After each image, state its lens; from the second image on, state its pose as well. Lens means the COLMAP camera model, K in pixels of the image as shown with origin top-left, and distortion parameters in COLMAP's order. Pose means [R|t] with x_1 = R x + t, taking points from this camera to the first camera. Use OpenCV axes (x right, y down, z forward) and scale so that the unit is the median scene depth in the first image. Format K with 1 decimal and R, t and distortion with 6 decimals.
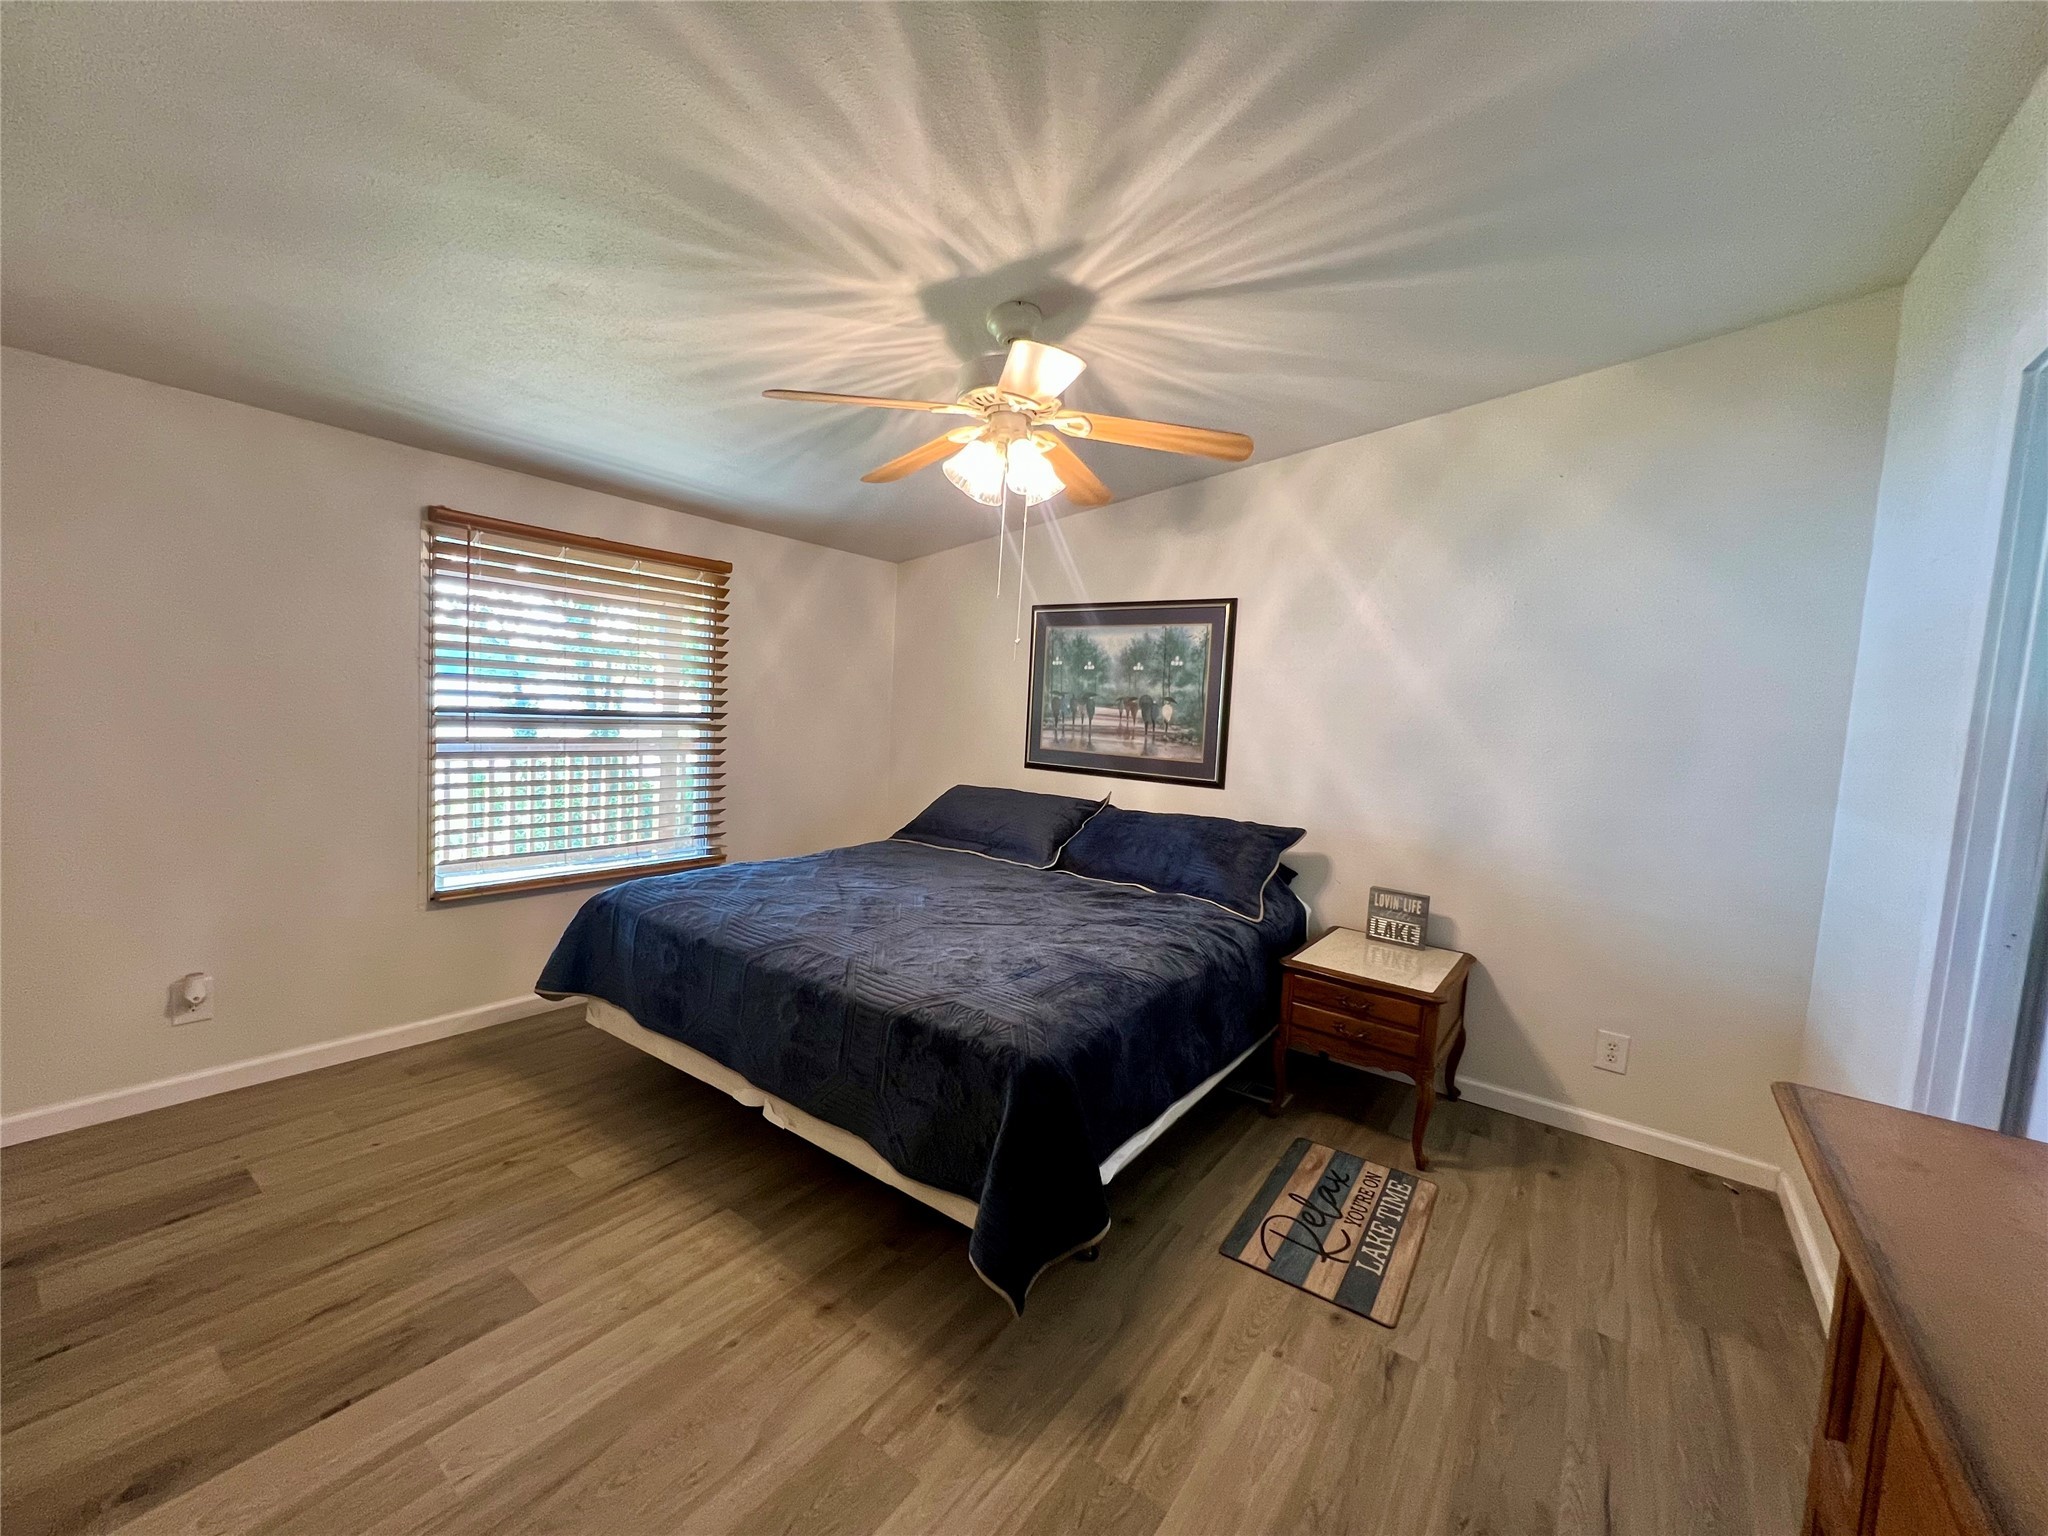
lens RADIAL K [[820.7, 0, 1017.4], [0, 820.7, 763.8], [0, 0, 1]] dist [-0.001906, -0.000163]
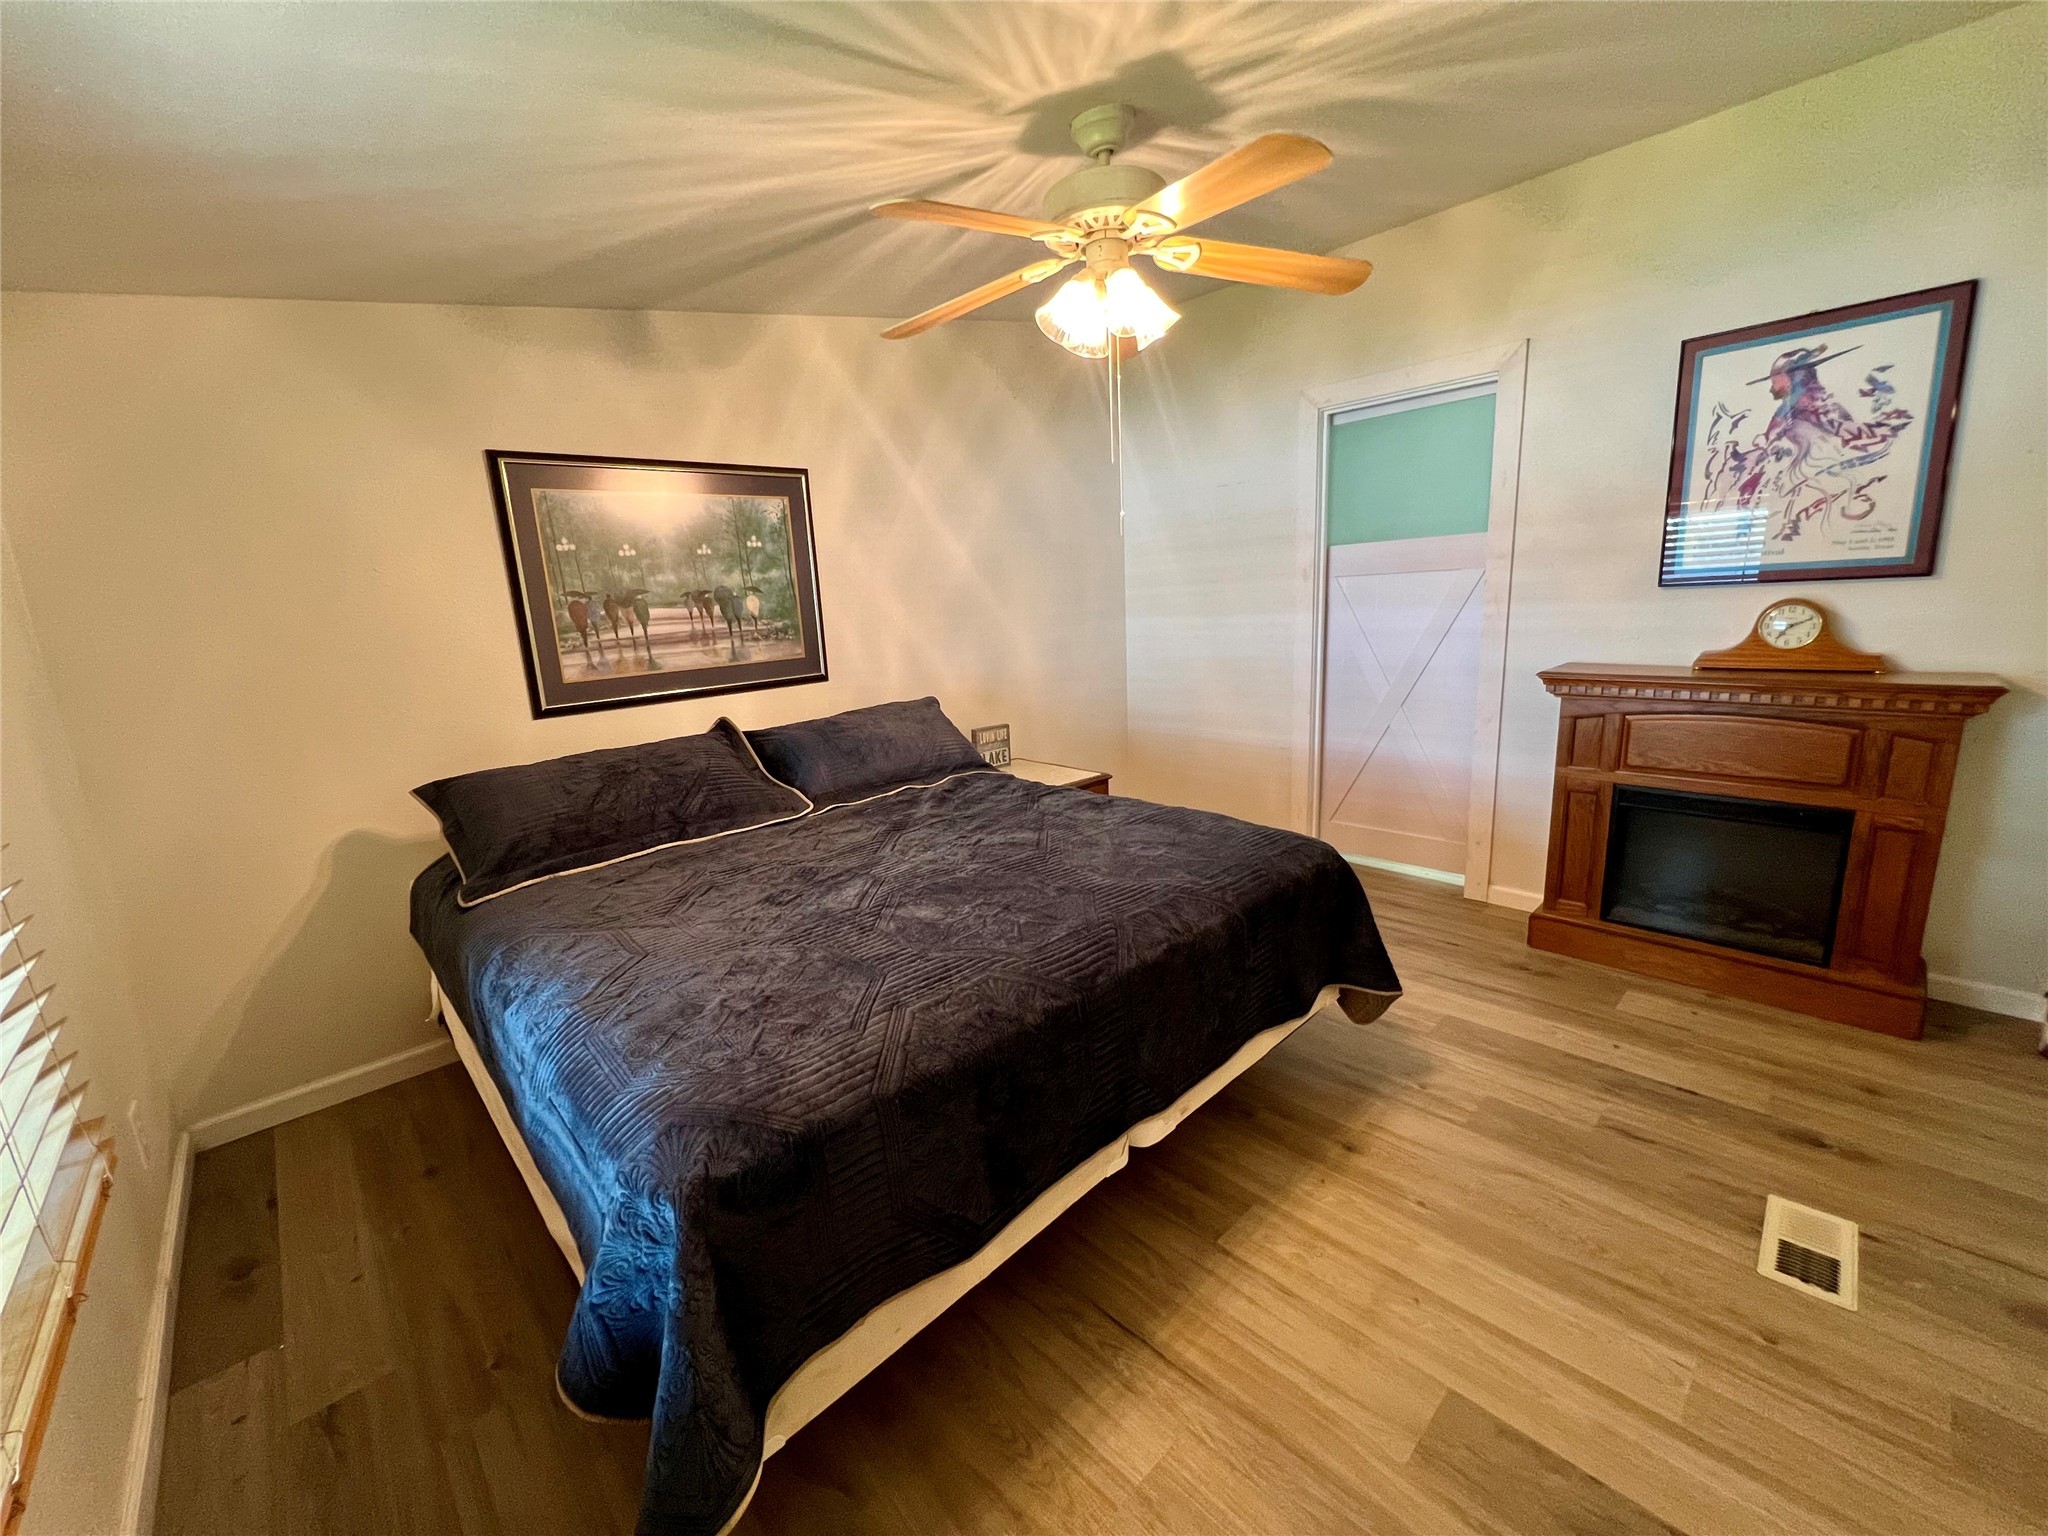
lens RADIAL K [[820.7, 0, 1017.4], [0, 820.7, 763.8], [0, 0, 1]] dist [-0.001906, -0.000163]
pose [[0.176221, -0.266982, 0.947453, -0.781026], [0.134639, 0.960007, 0.245478, -0.098983], [-0.975099, 0.084306, 0.205119, 0.755169]]
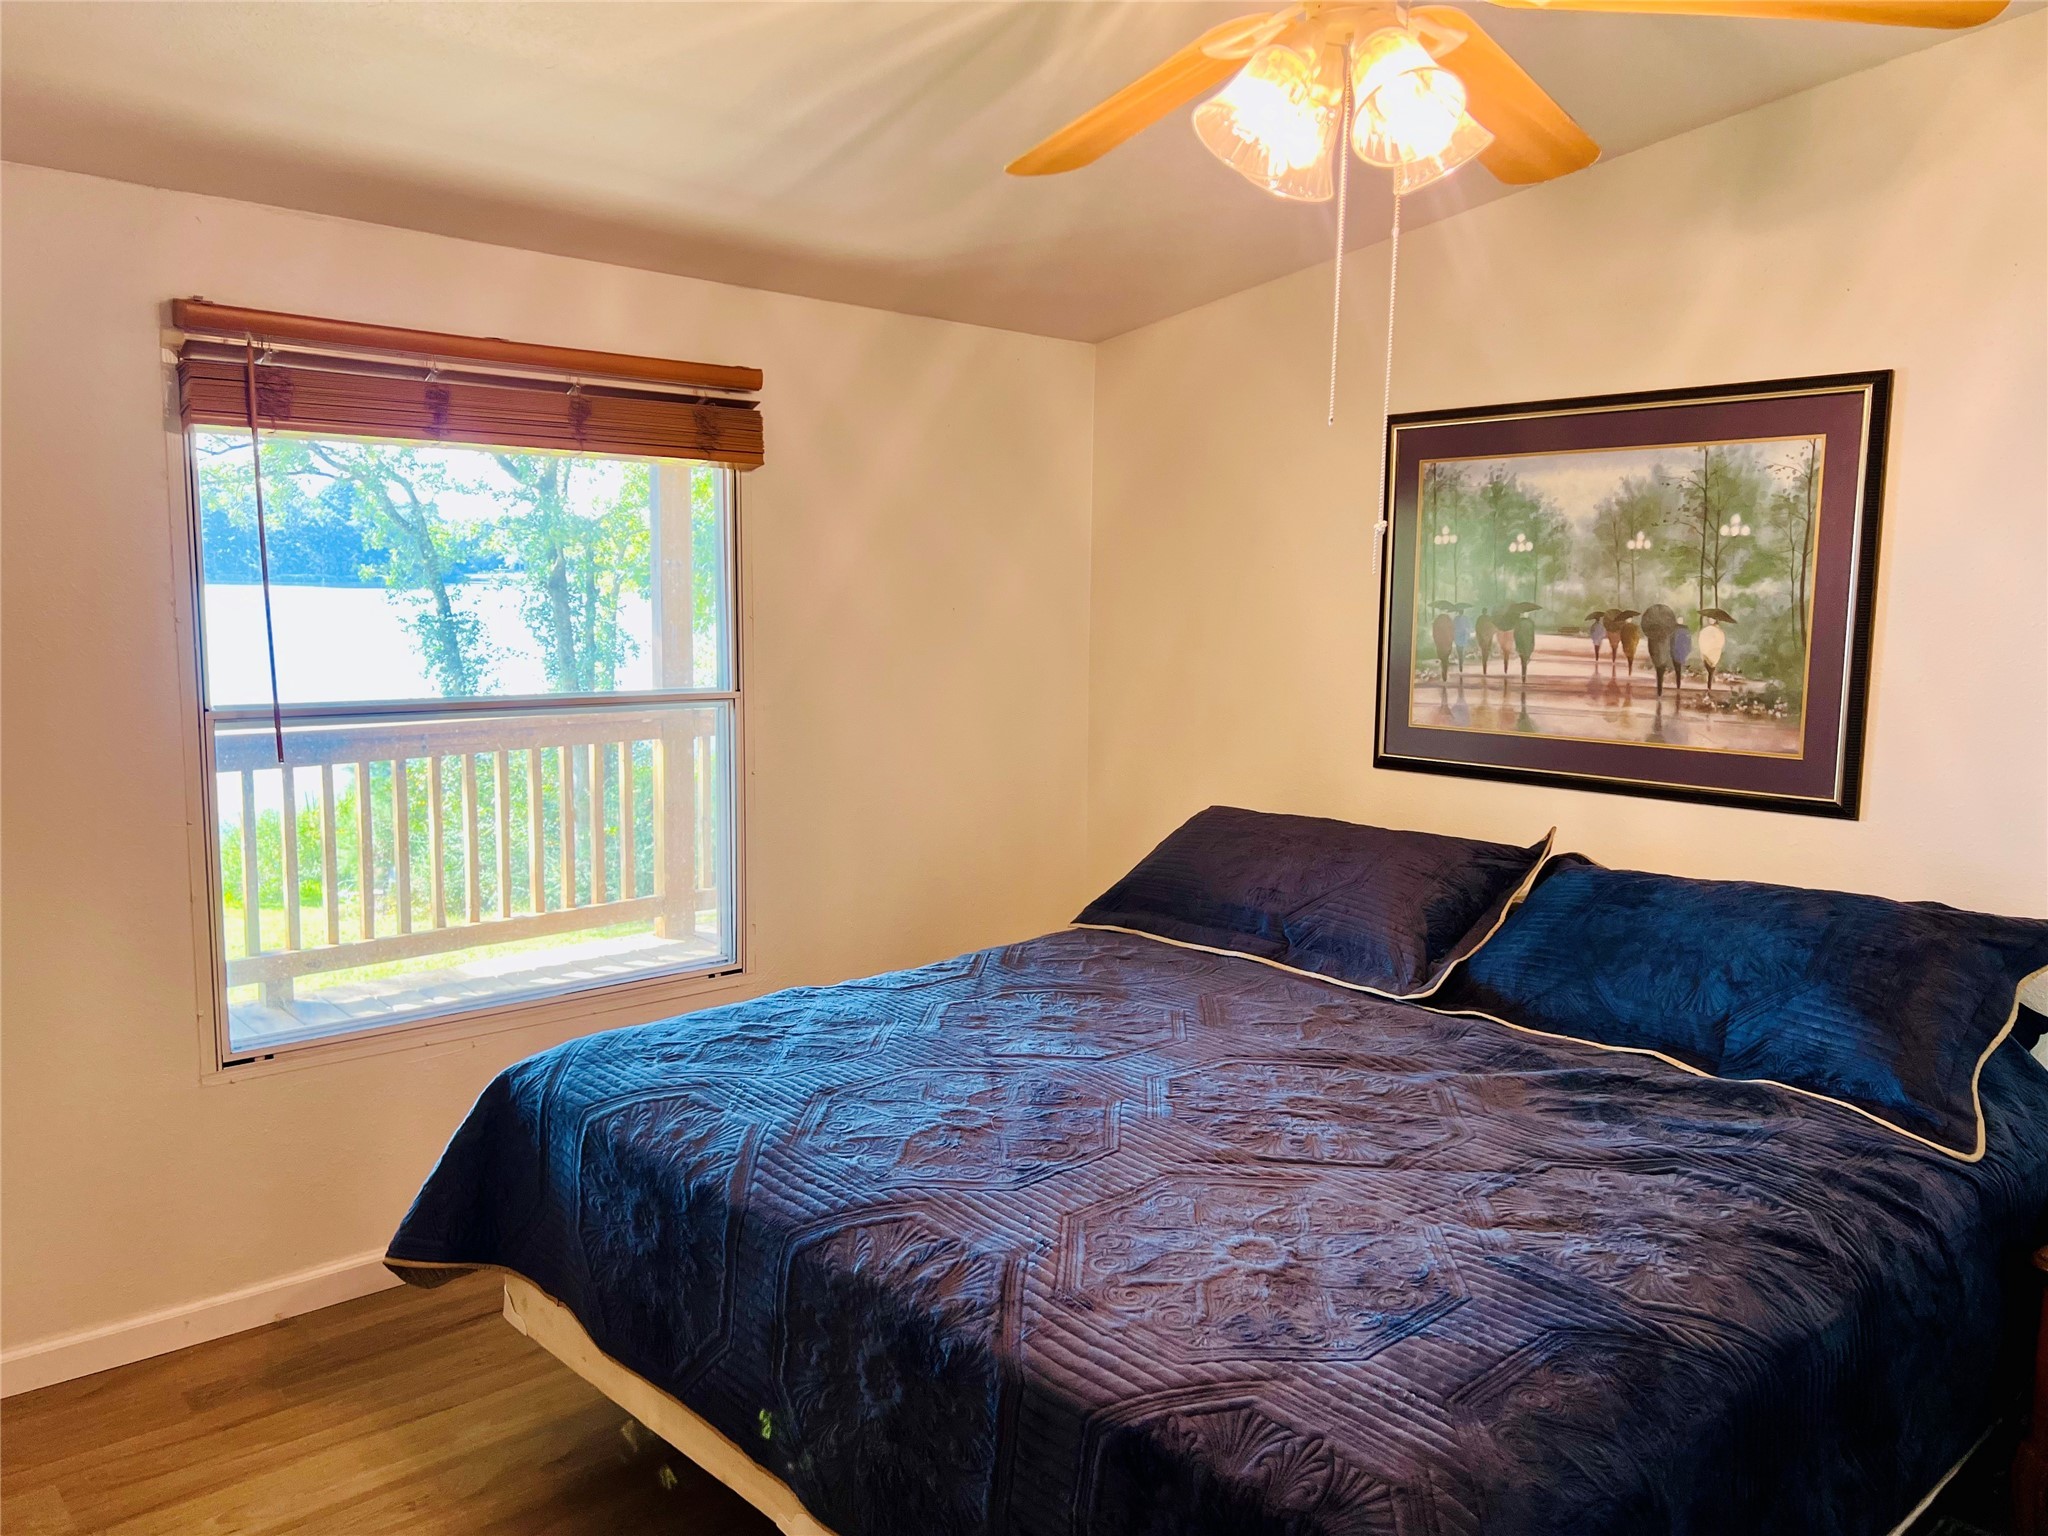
lens RADIAL K [[1541.6, 0, 1032.3], [0, 1541.6, 781.0], [0, 0, 1]] dist [0.048196, -0.056387]
pose [[0.980969, -0.017693, -0.193355, -0.018578], [0.026839, 0.998636, 0.044785, -0.047433], [0.192299, -0.049123, 0.980106, 0.146303]]
